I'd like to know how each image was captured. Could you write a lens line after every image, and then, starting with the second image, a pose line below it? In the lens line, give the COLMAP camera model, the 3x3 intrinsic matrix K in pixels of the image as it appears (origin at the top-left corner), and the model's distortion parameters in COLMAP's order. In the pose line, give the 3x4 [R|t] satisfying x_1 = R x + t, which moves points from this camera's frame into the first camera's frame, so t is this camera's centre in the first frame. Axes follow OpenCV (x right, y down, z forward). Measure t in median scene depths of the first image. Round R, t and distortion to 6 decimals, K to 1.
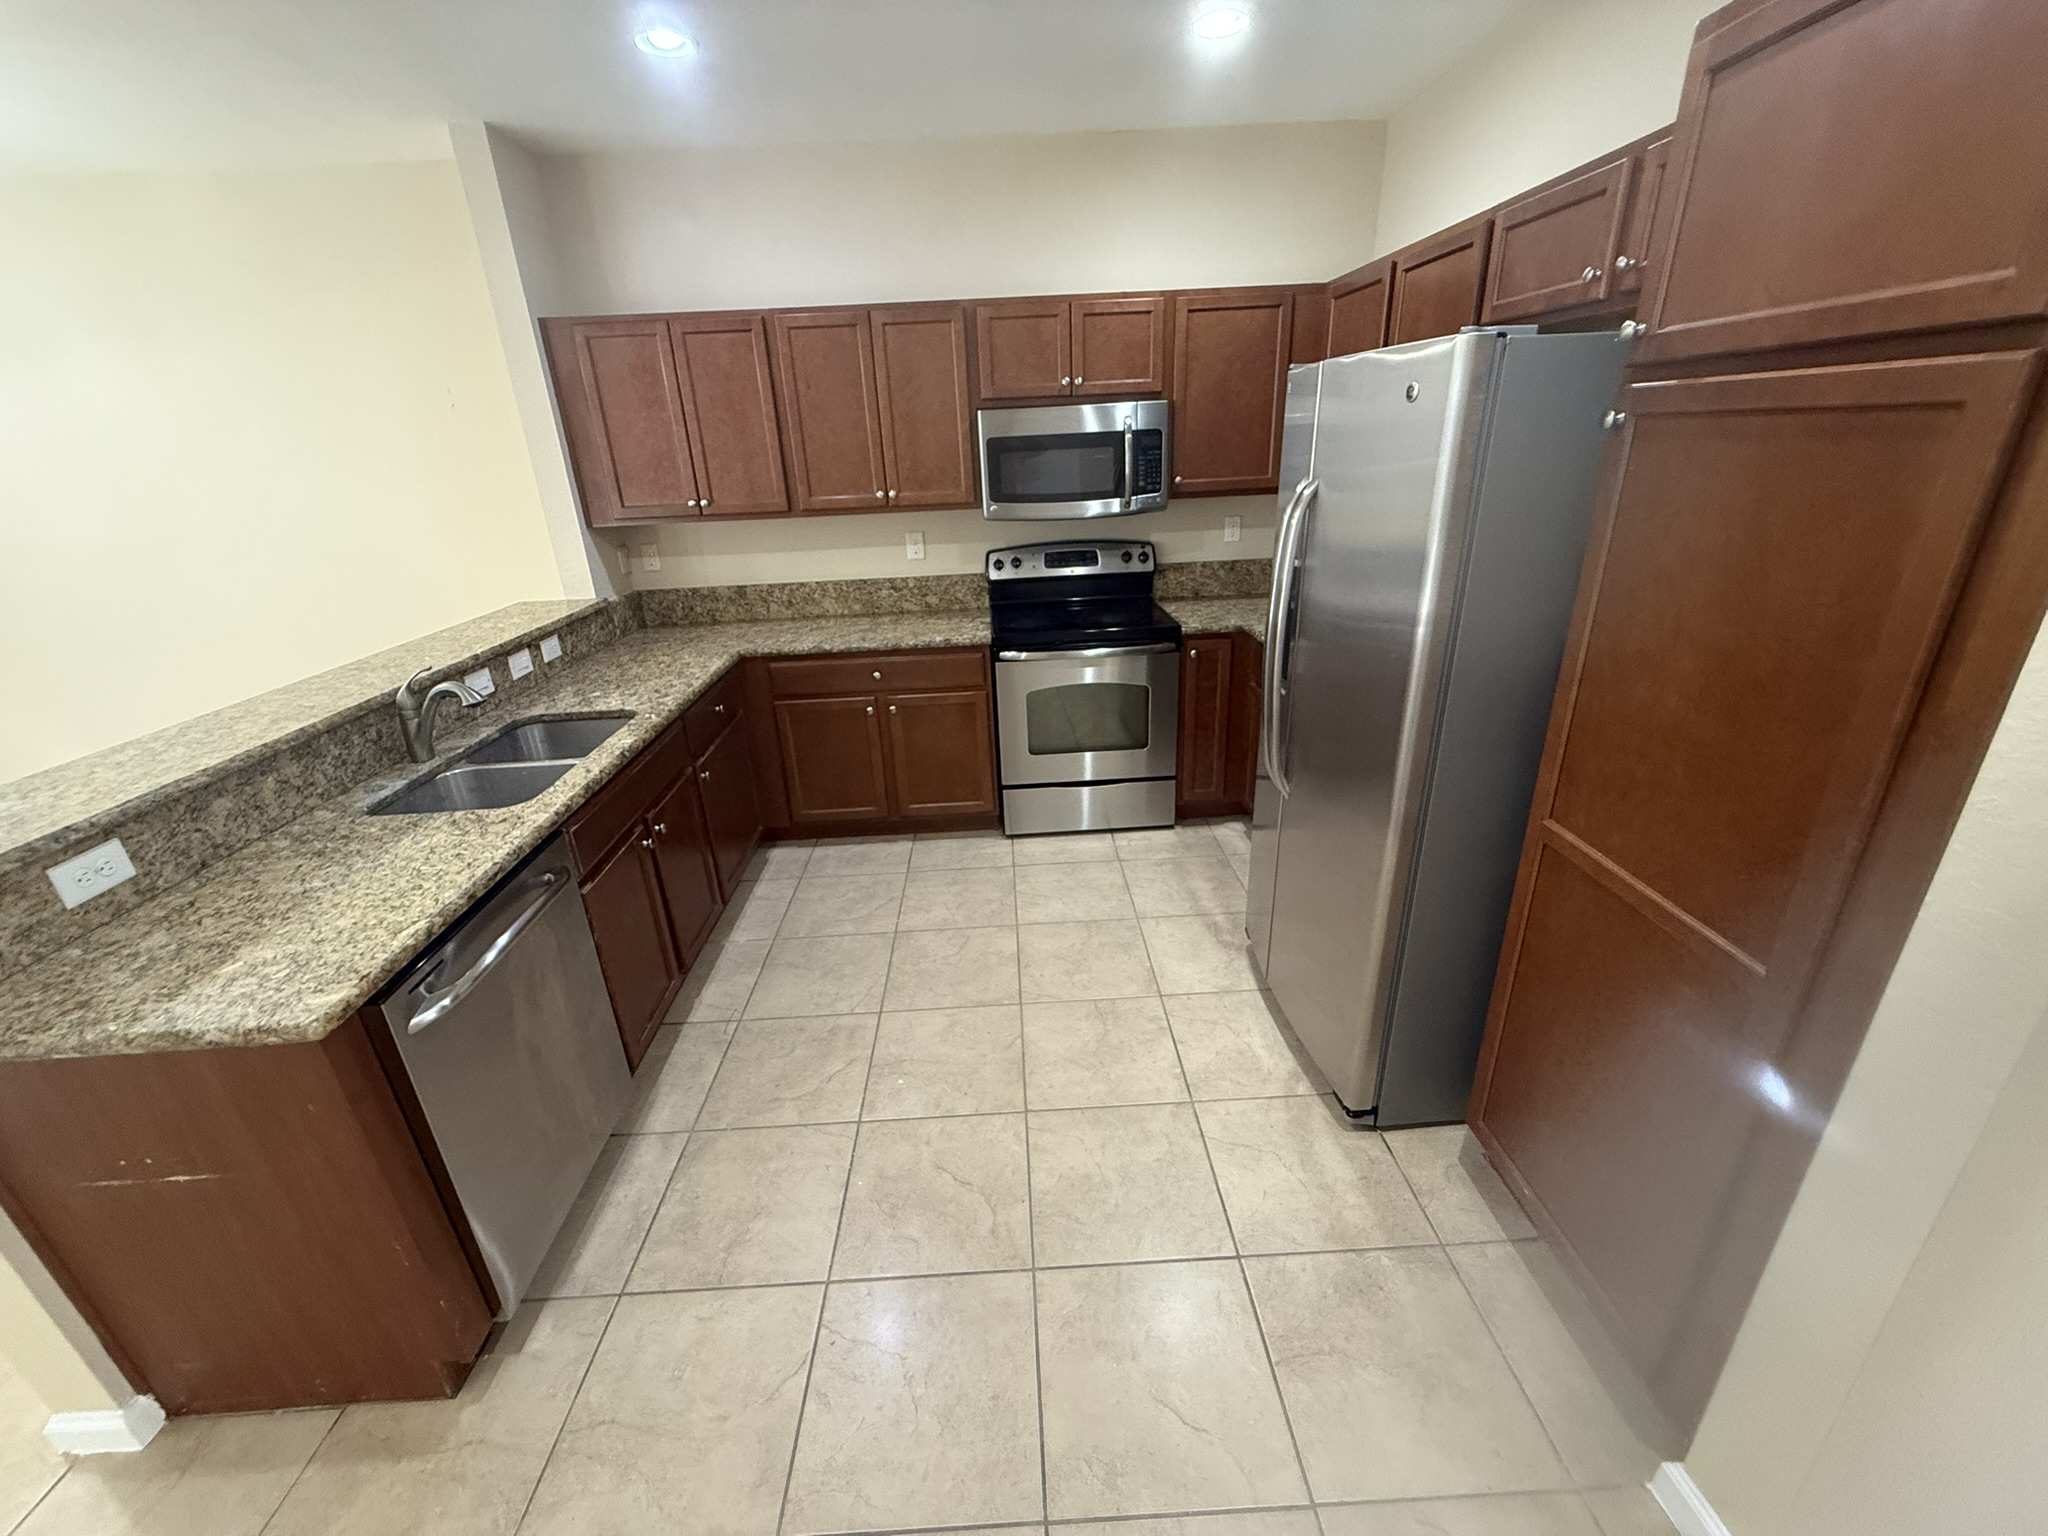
lens RADIAL K [[813.0, 0, 1023.2], [0, 813.0, 765.2], [0, 0, 1]] dist [0.000001, -0.000261]
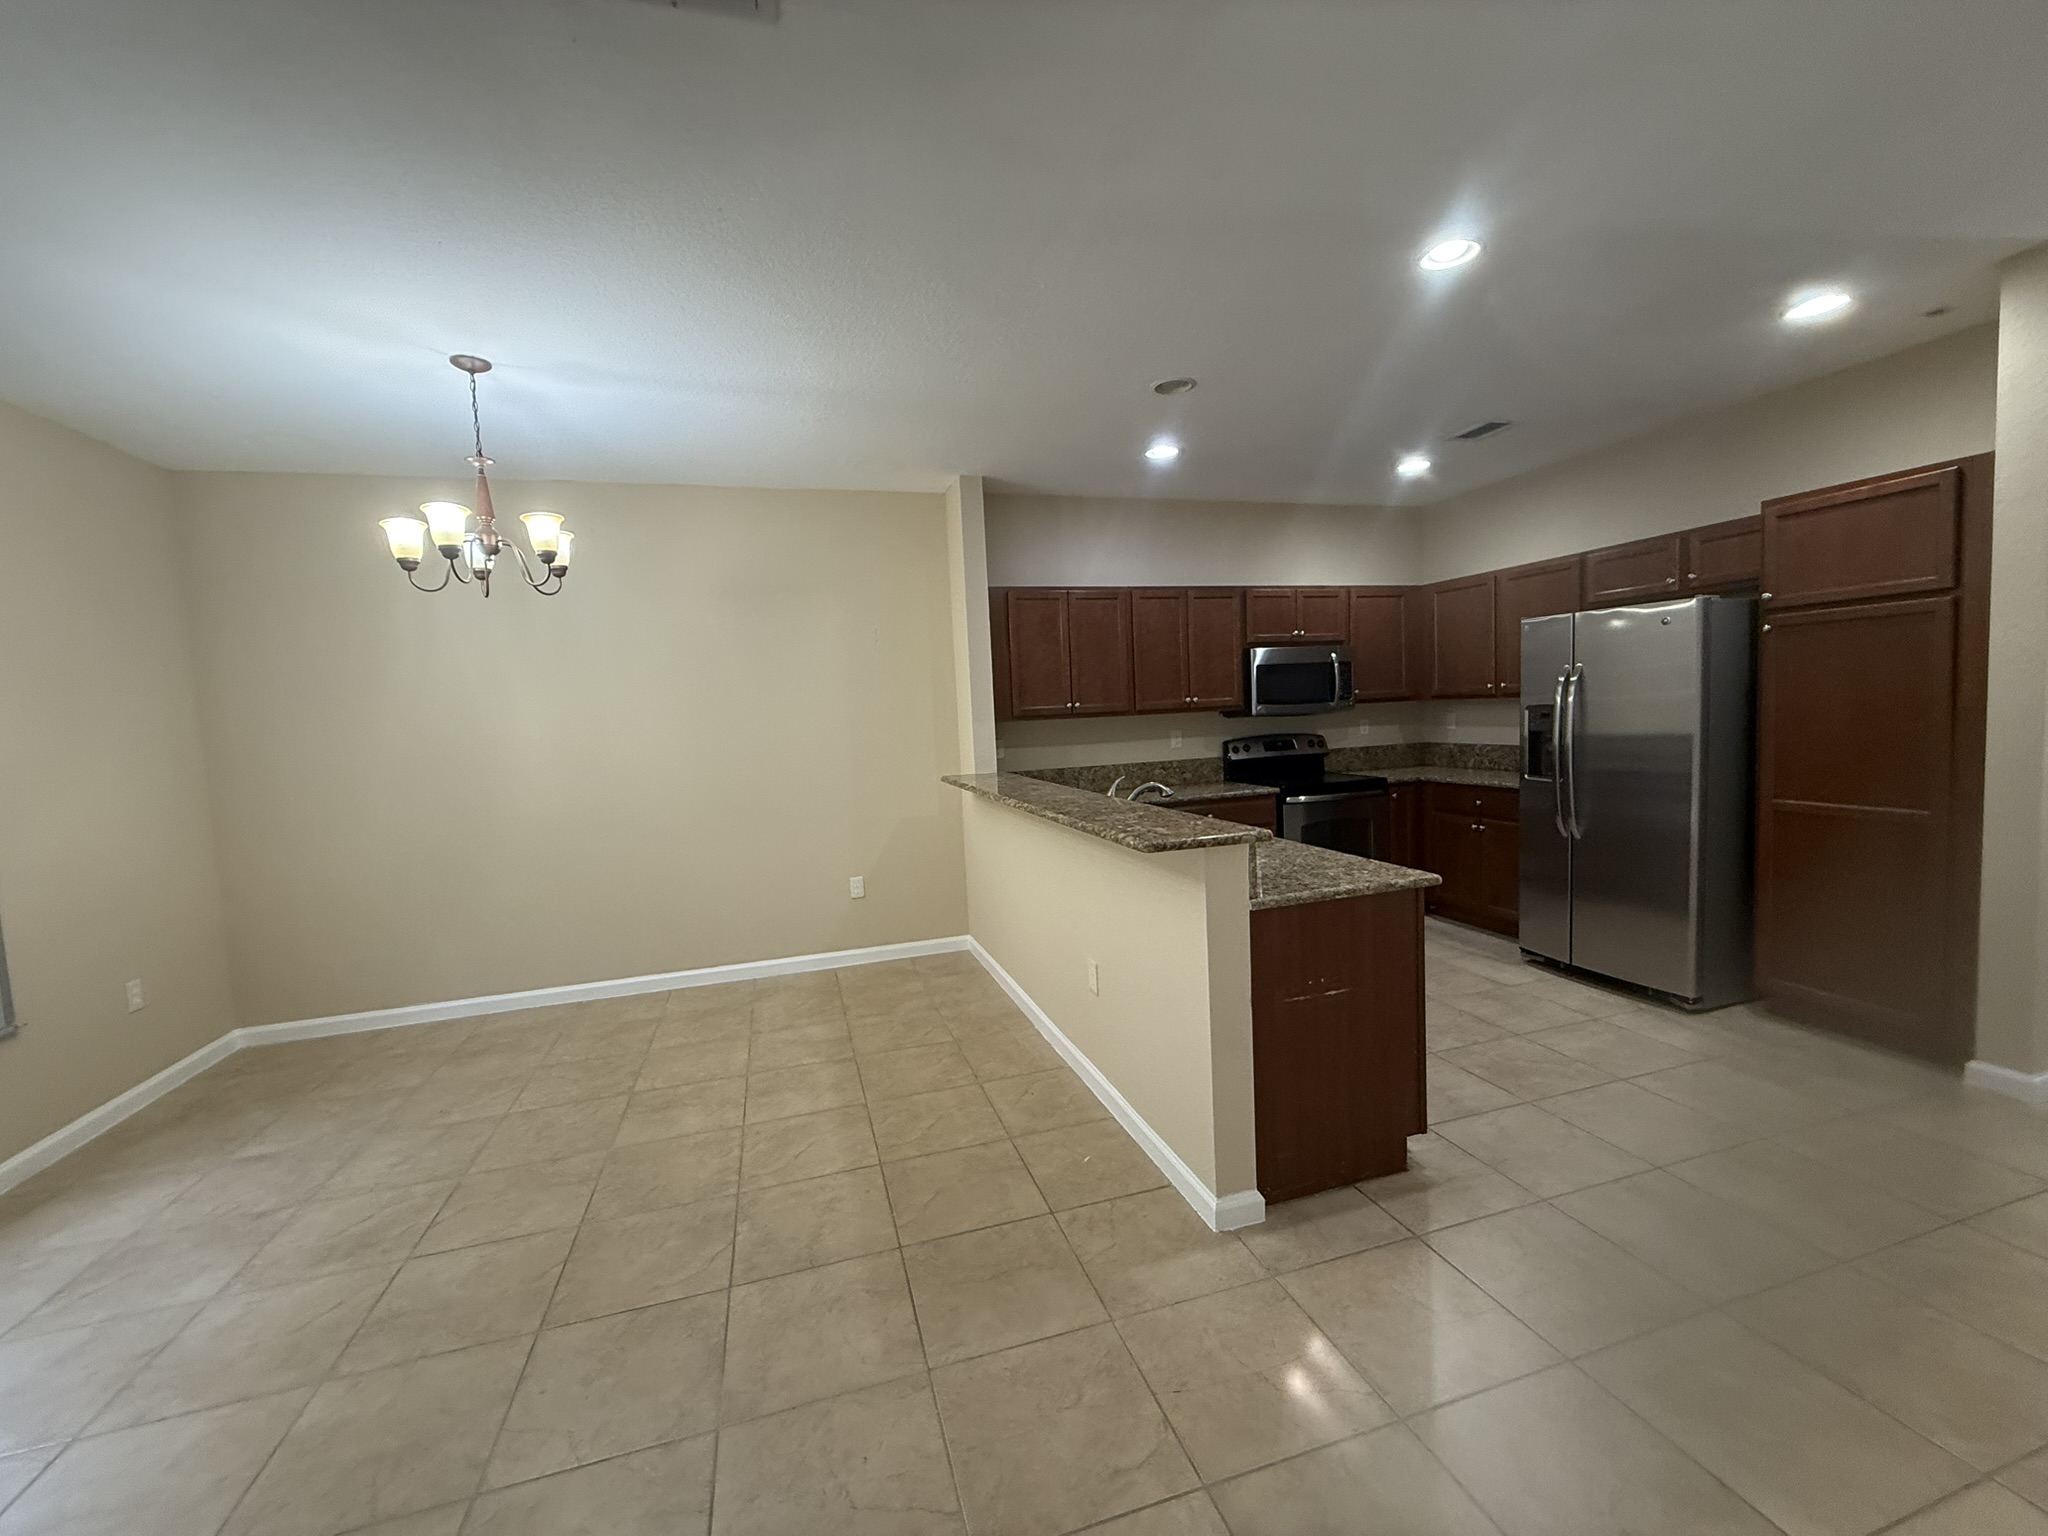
lens RADIAL K [[813.0, 0, 1023.4], [0, 813.0, 769.9], [0, 0, 1]] dist [0.000001, -0.000261]
pose [[0.966462, -0.021923, 0.255874, -0.851102], [0.101320, 0.948078, -0.301468, 0.204611], [-0.235979, 0.317283, 0.918502, -0.250686]]
